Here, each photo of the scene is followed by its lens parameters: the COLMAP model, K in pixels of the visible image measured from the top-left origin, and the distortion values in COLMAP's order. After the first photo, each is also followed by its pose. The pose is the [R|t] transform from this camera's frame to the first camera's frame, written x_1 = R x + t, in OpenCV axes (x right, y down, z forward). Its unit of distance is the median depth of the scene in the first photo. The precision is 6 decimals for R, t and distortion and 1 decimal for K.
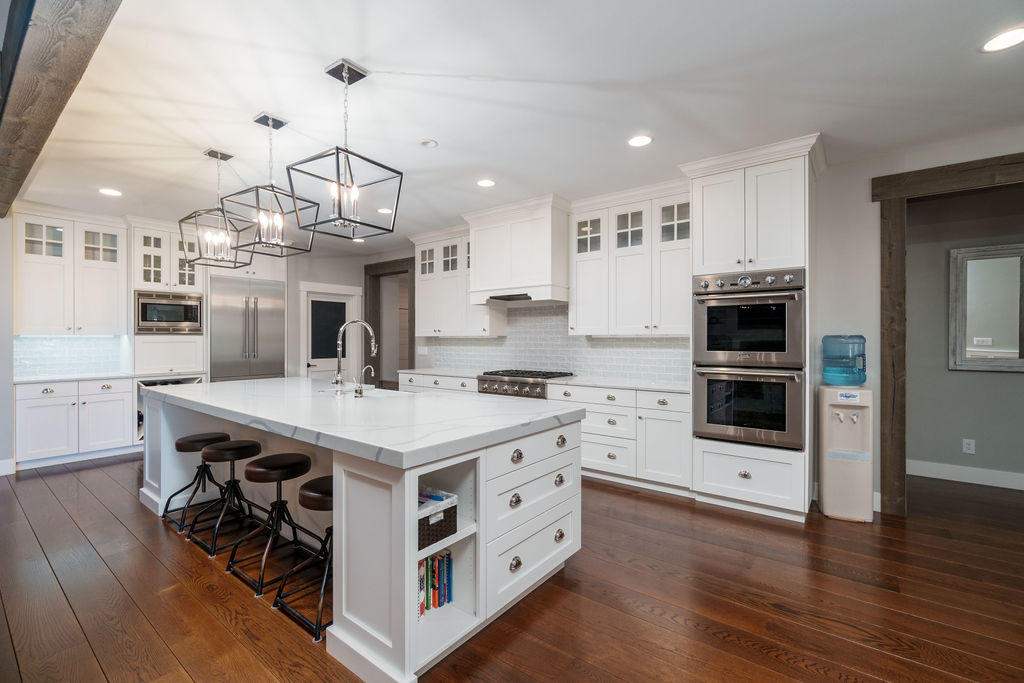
lens RADIAL K [[431.6, 0, 511.9], [0, 431.6, 349.0], [0, 0, 1]] dist [-0.001918, 0.000139]
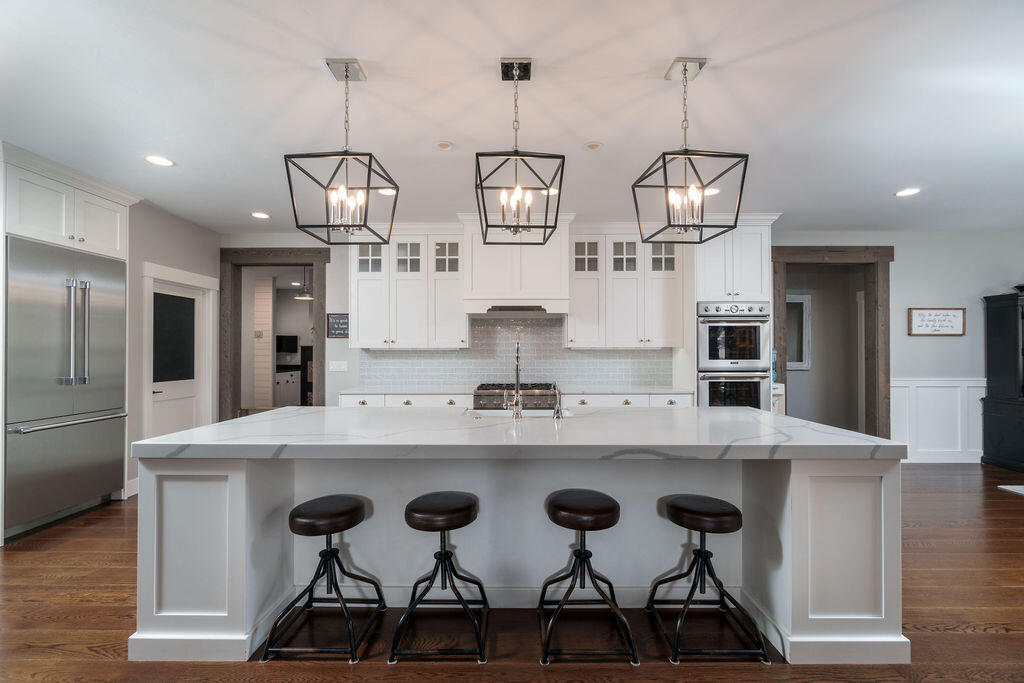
lens RADIAL K [[431.6, 0, 511.9], [0, 431.6, 349.0], [0, 0, 1]] dist [-0.001918, 0.000139]
pose [[0.804275, 0.000624, 0.594256, -0.616999], [0.015289, 0.999647, -0.021742, -0.007194], [-0.594060, 0.026572, 0.803982, 0.237556]]
